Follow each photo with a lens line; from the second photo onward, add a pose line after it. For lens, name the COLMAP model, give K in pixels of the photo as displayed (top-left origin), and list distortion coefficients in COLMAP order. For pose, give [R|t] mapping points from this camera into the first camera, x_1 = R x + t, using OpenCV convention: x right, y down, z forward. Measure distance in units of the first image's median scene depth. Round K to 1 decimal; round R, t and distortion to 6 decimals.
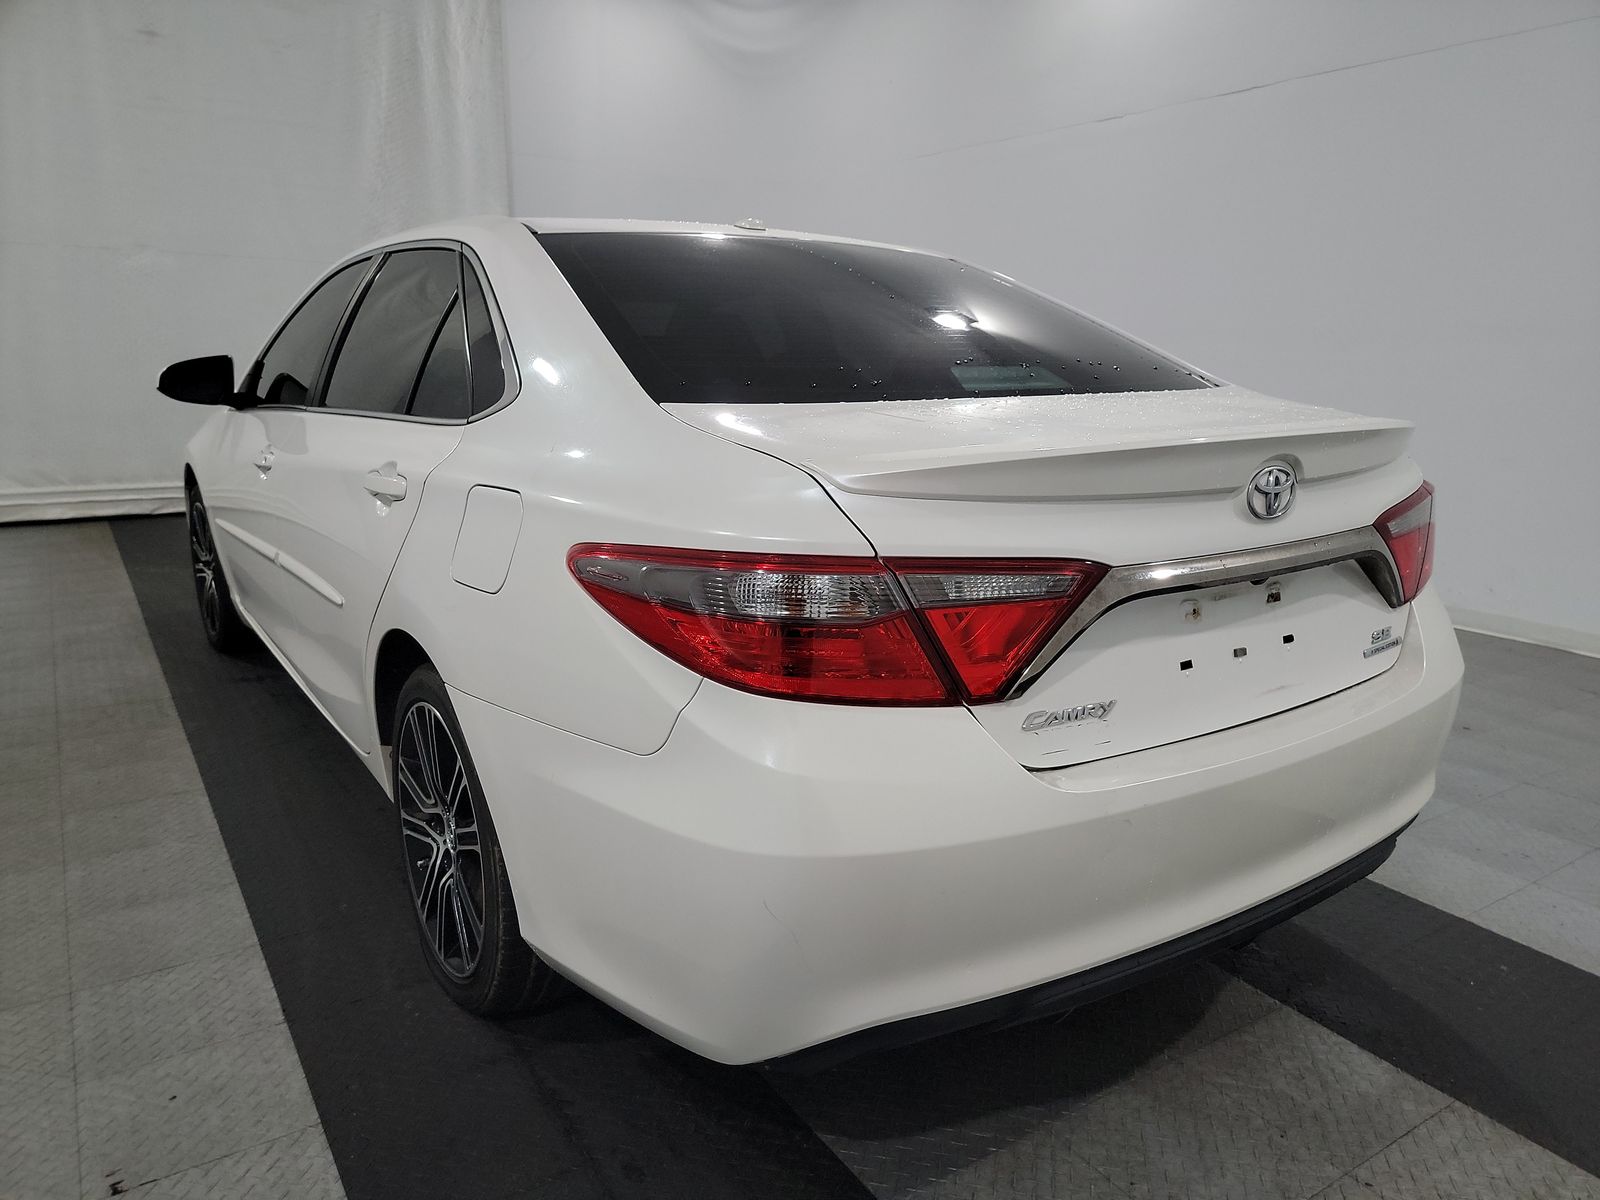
lens RADIAL K [[1127.4, 0, 848.3], [0, 1127.4, 580.8], [0, 0, 1]] dist [0.051483, -0.033730]
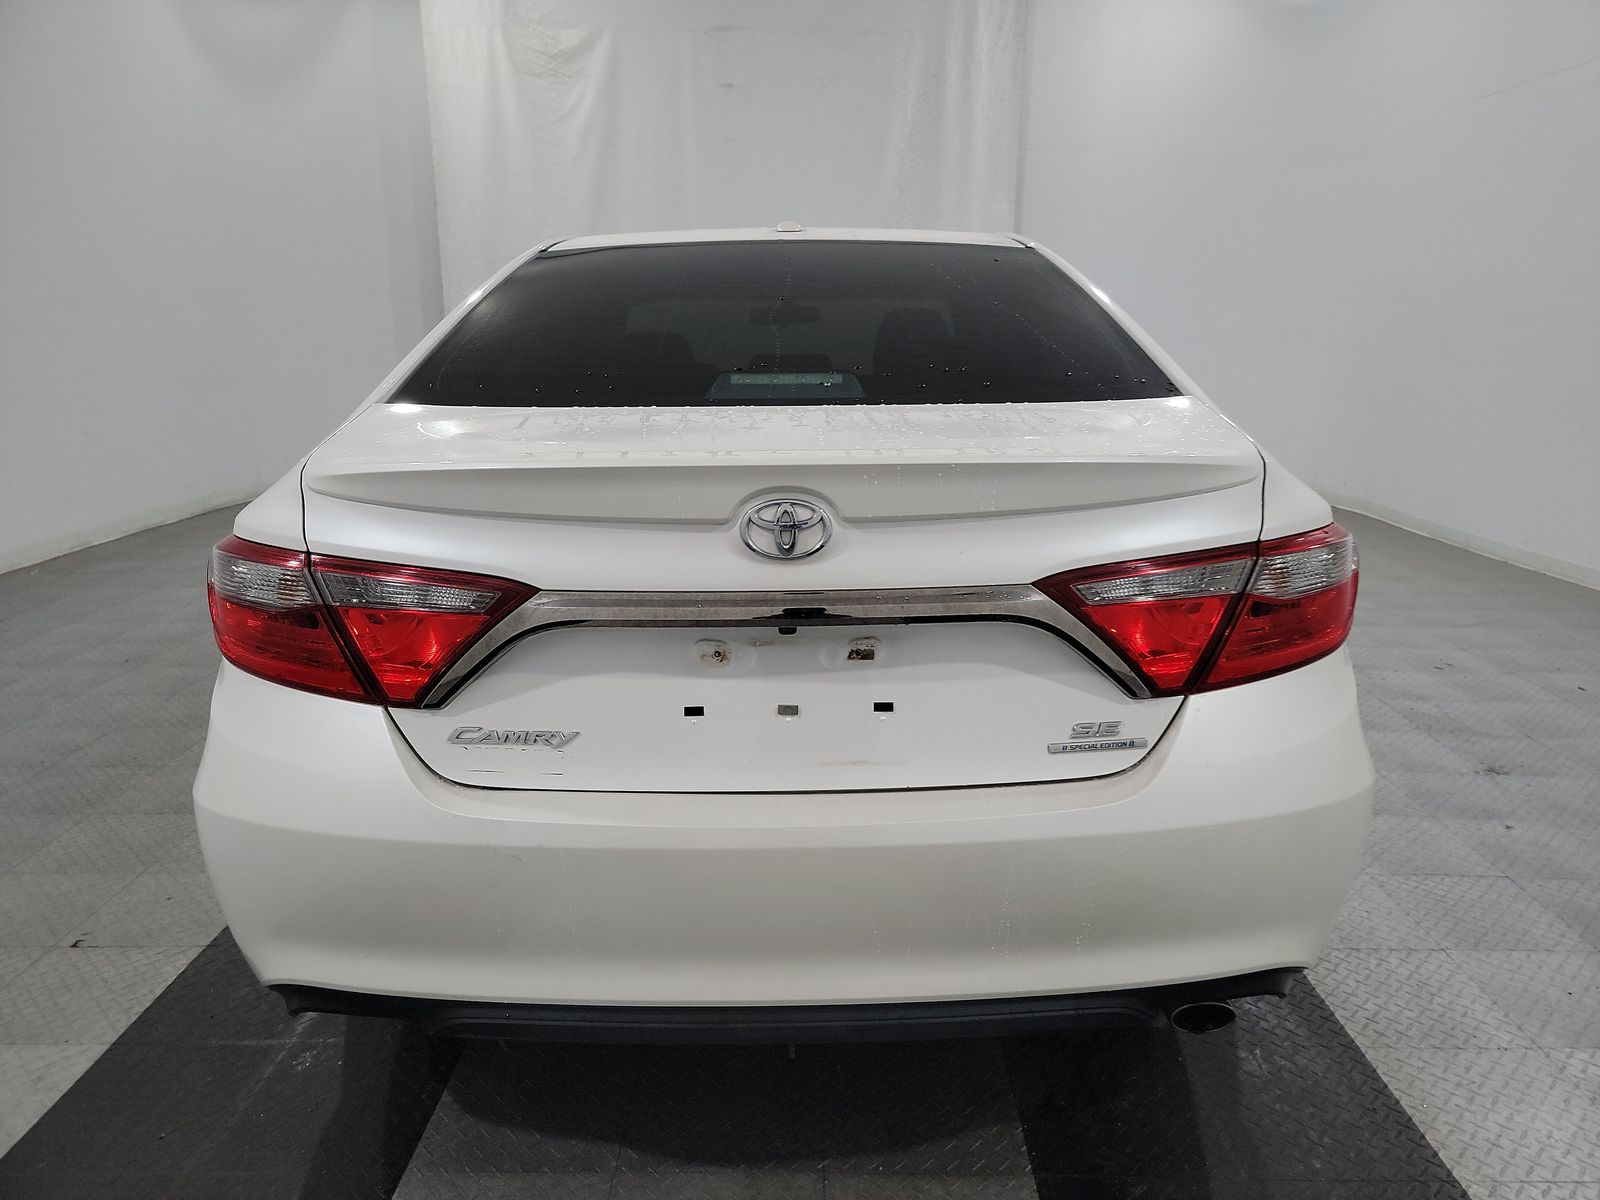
lens RADIAL K [[1127.4, 0, 815.7], [0, 1127.4, 542.0], [0, 0, 1]] dist [0.051483, -0.033730]
pose [[0.824099, 0.094809, -0.558456, 0.810631], [-0.105212, 0.994357, 0.013553, -0.076419], [0.556589, 0.047587, 0.829424, 0.284540]]
